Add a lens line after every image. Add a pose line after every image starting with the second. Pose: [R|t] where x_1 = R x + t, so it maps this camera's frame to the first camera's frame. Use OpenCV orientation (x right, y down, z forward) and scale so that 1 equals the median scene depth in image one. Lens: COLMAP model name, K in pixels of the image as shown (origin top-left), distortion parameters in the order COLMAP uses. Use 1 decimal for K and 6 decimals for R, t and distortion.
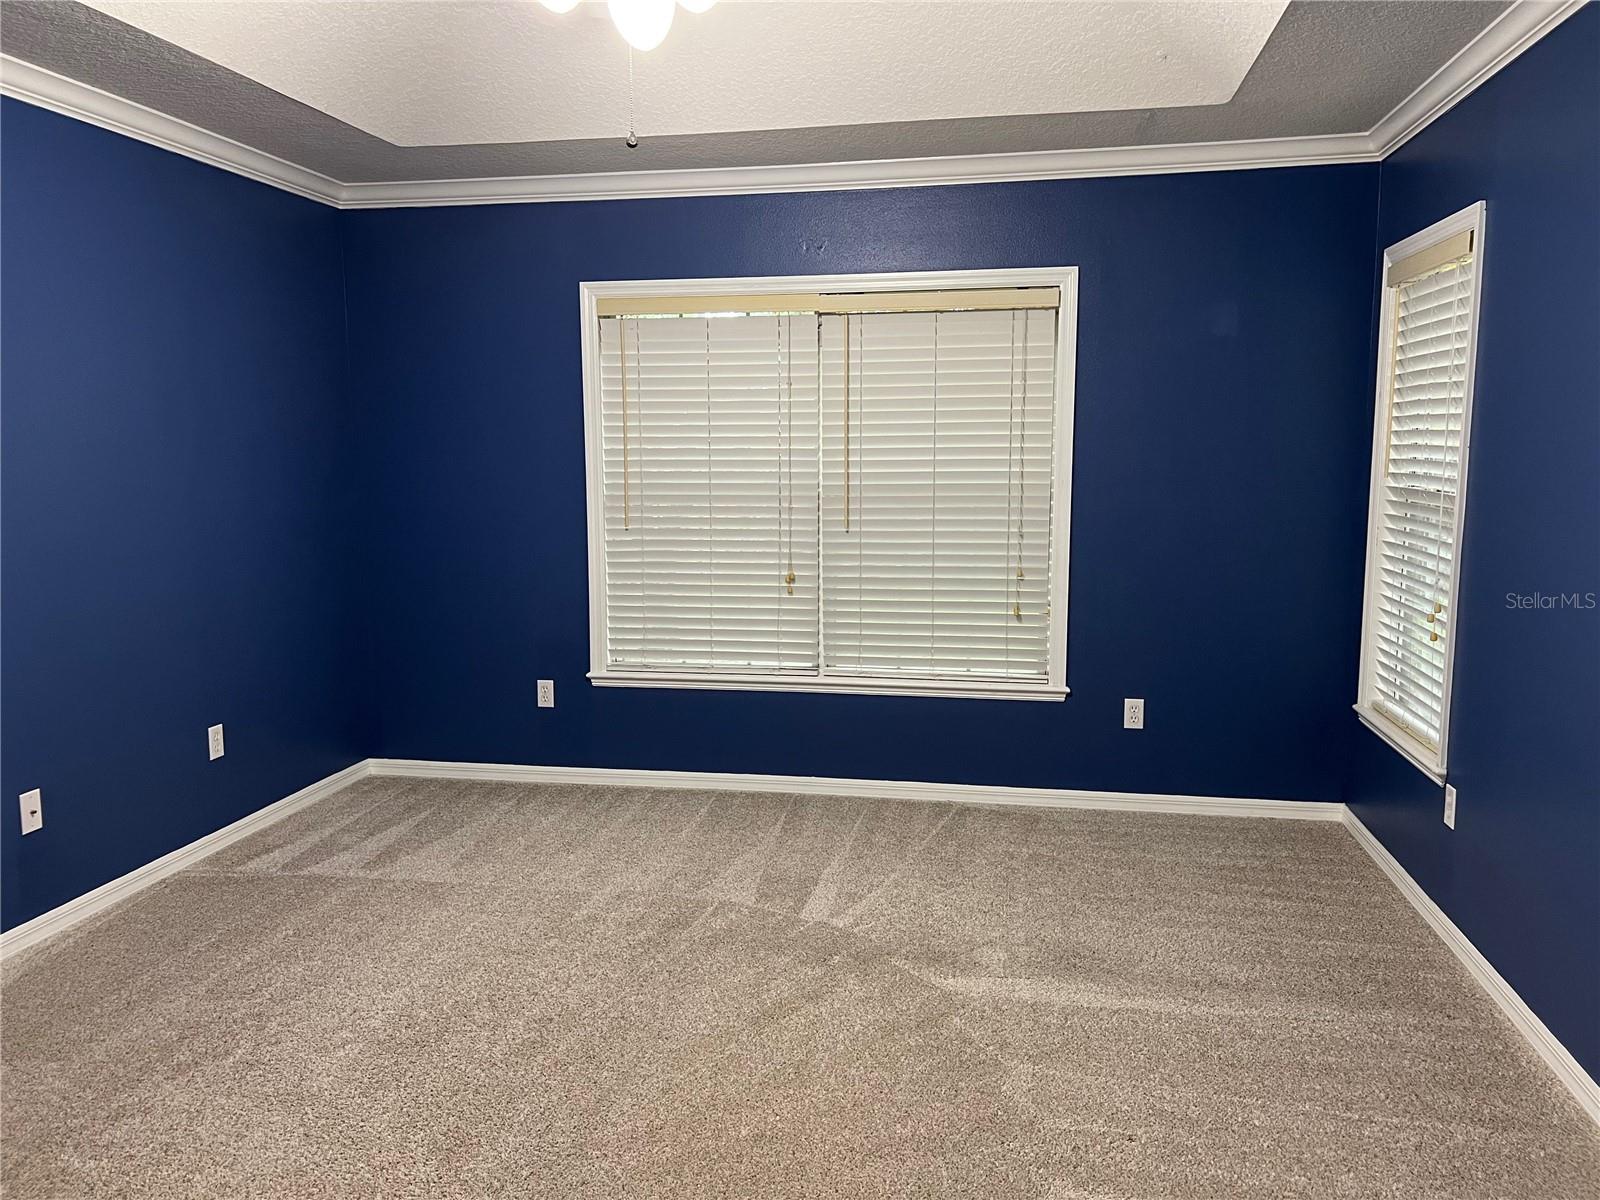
lens RADIAL K [[1213.2, 0, 800.0], [0, 1213.2, 600.0], [0, 0, 1]] dist [0.071797, -0.078424]
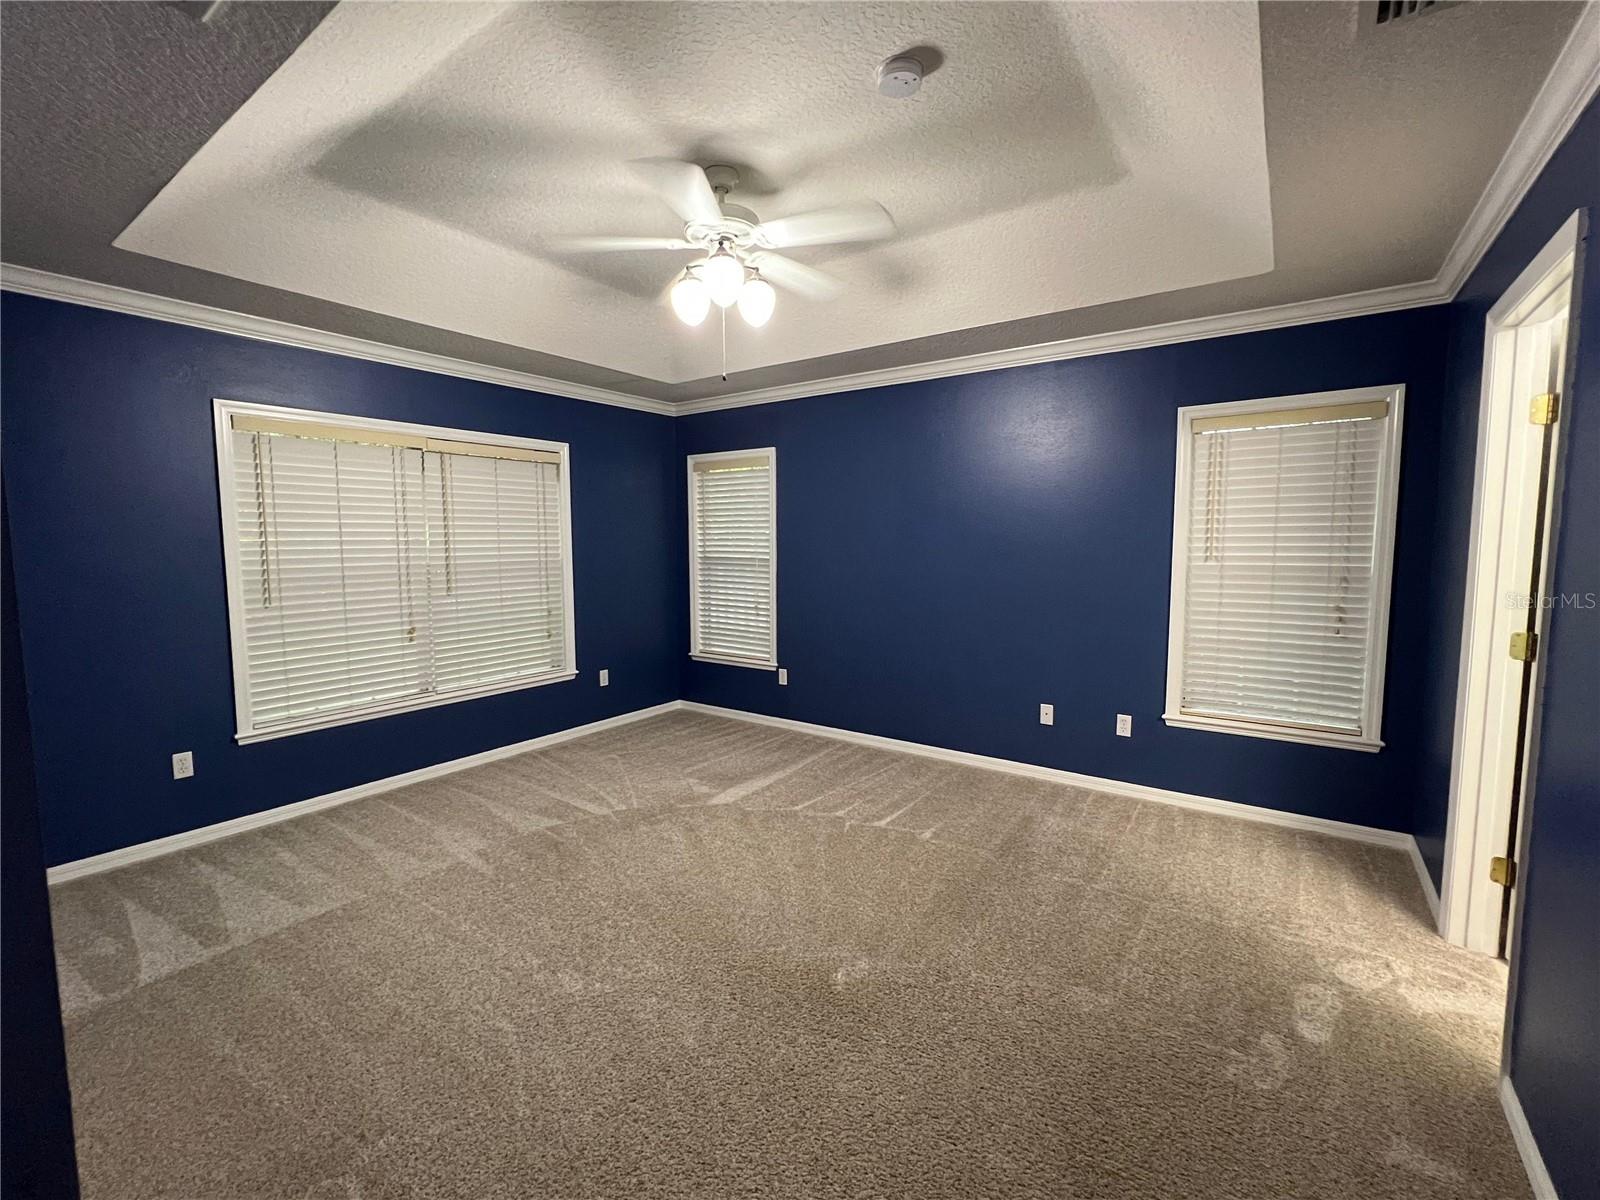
lens RADIAL K [[697.6, 0, 803.9], [0, 697.6, 597.9], [0, 0, 1]] dist [0.016270, -0.012049]
pose [[0.416557, -0.075544, 0.905966, -0.588530], [0.117859, 0.992619, 0.028579, -0.026533], [-0.901438, 0.094871, 0.422386, 0.242691]]
